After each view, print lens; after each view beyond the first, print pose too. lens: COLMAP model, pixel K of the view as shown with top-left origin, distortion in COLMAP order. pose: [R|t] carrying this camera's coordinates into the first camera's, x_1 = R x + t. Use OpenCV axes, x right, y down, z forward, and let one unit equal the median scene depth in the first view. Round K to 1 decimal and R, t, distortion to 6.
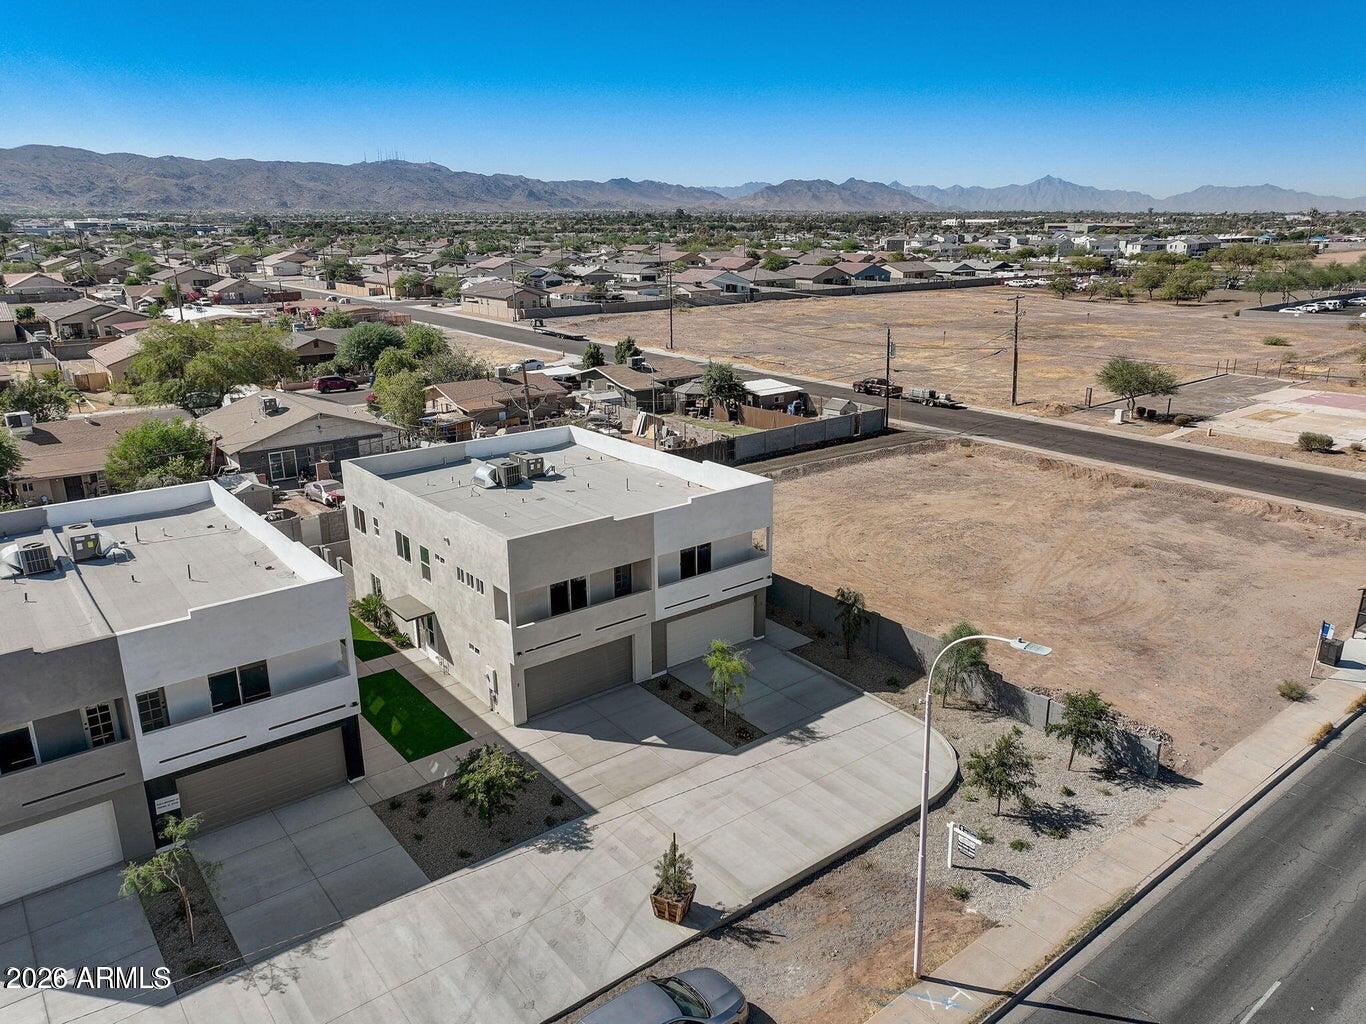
lens RADIAL K [[967.6, 0, 682.6], [0, 967.6, 512.1], [0, 0, 1]] dist [0.013325, 0.010494]
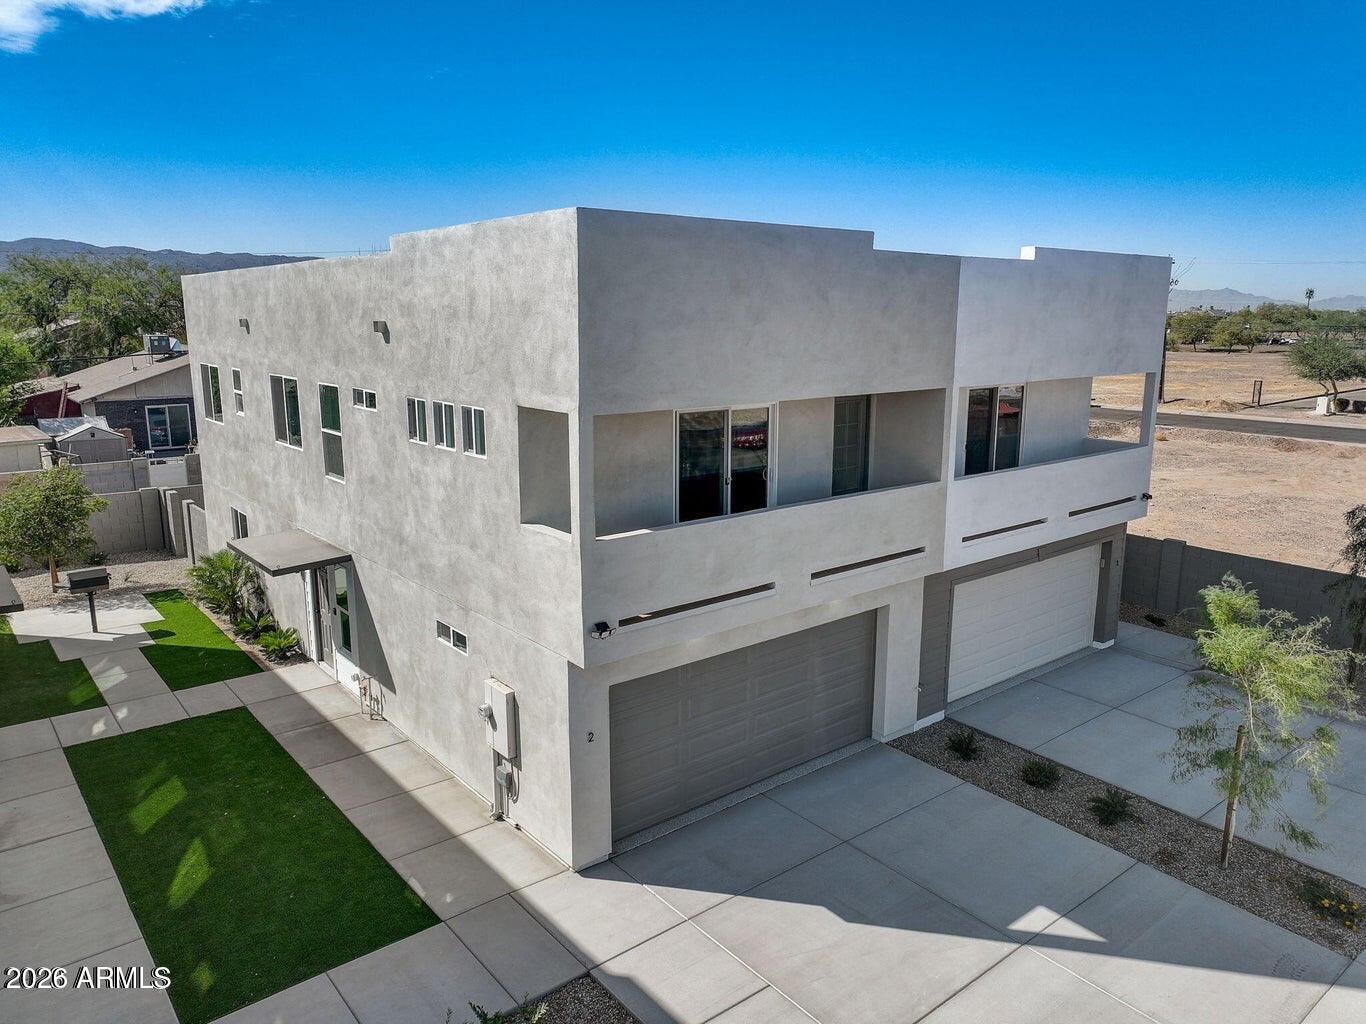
lens RADIAL K [[967.6, 0, 682.4], [0, 967.6, 504.8], [0, 0, 1]] dist [0.013325, 0.010494]
pose [[0.999855, 0.004951, 0.016298, -0.138689], [-0.003344, 0.995262, -0.097170, 0.128423], [-0.016702, 0.097101, 0.995134, 0.650848]]
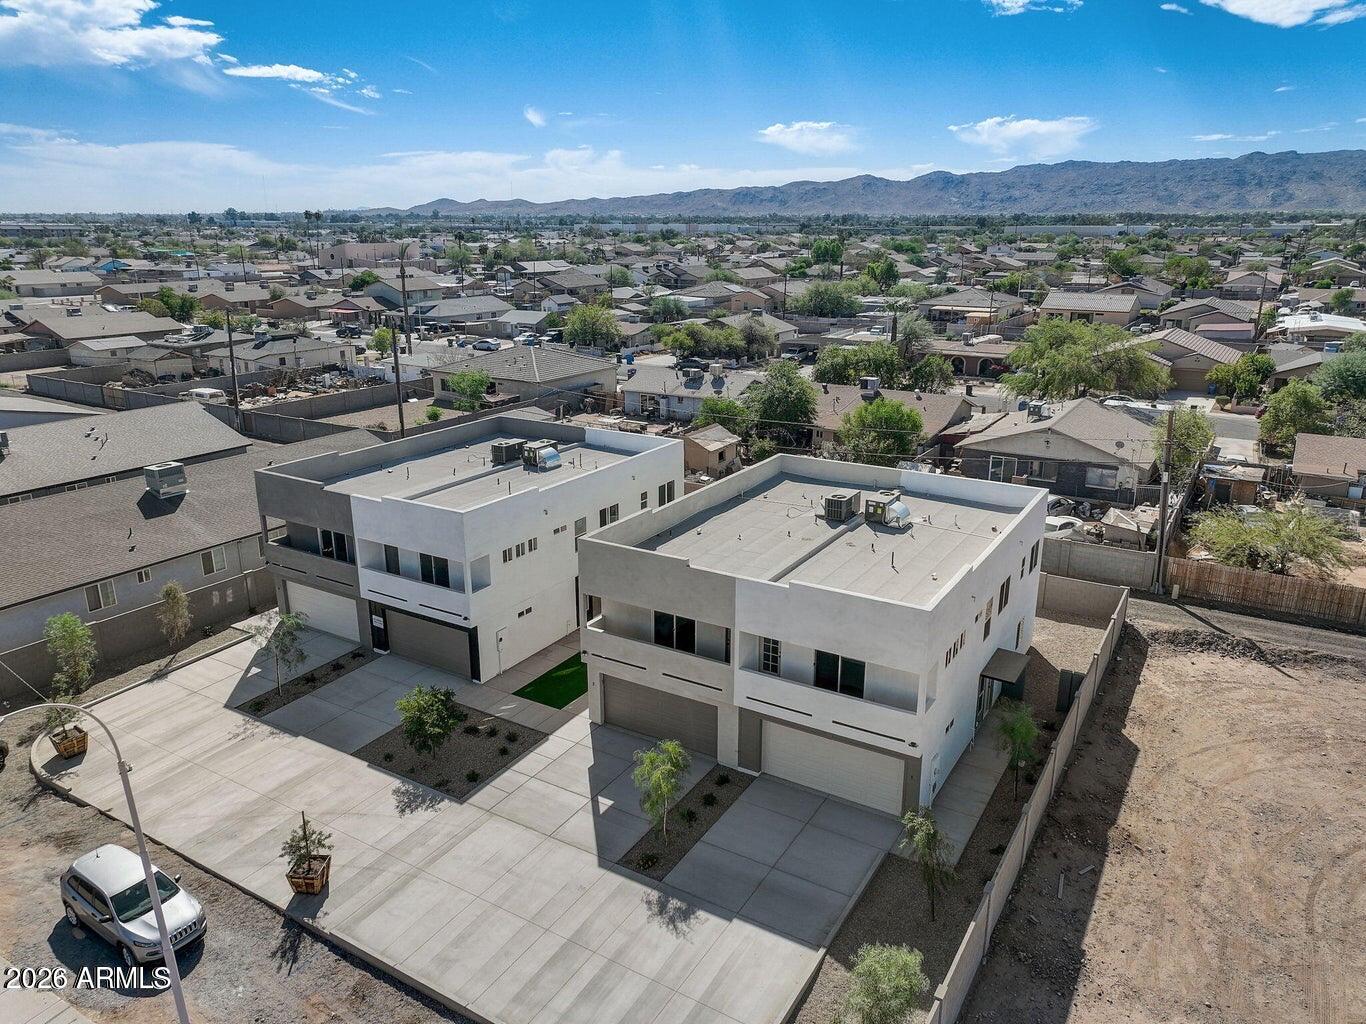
lens RADIAL K [[967.6, 0, 685.0], [0, 967.6, 512.5], [0, 0, 1]] dist [0.013325, 0.010494]
pose [[0.350716, 0.284052, -0.892364, 0.677058], [-0.280248, 0.941056, 0.189409, -0.196288], [0.893566, 0.183654, 0.409648, 0.611181]]
